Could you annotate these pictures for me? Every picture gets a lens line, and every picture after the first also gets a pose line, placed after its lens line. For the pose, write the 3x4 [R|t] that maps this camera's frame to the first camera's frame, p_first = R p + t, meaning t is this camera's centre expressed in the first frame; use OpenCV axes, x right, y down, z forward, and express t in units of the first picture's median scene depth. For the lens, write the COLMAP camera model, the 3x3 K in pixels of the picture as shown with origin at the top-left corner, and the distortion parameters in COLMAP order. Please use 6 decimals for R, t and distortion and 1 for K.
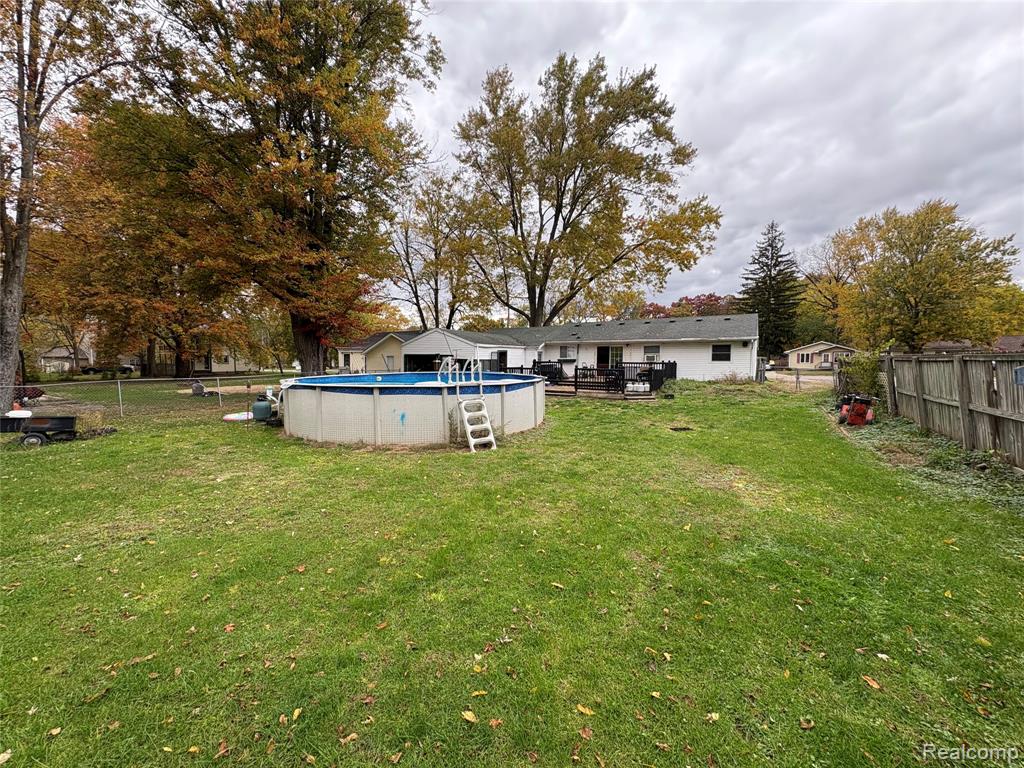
lens RADIAL K [[407.2, 0, 513.1], [0, 407.2, 381.9], [0, 0, 1]] dist [0.000222, -0.001282]
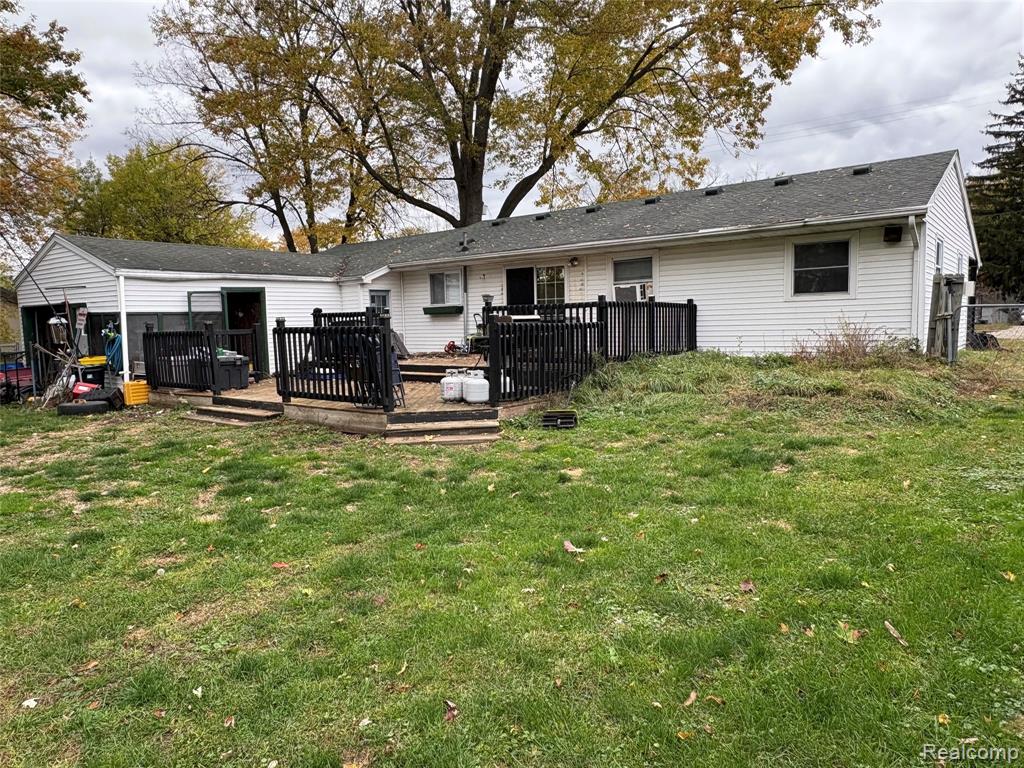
lens RADIAL K [[684.2, 0, 511.8], [0, 684.2, 384.4], [0, 0, 1]] dist [-0.003875, 0.003965]
pose [[0.993044, -0.018926, -0.116212, 0.300866], [0.023102, 0.999131, 0.034691, -0.003548], [0.115455, -0.037135, 0.992618, 0.396692]]
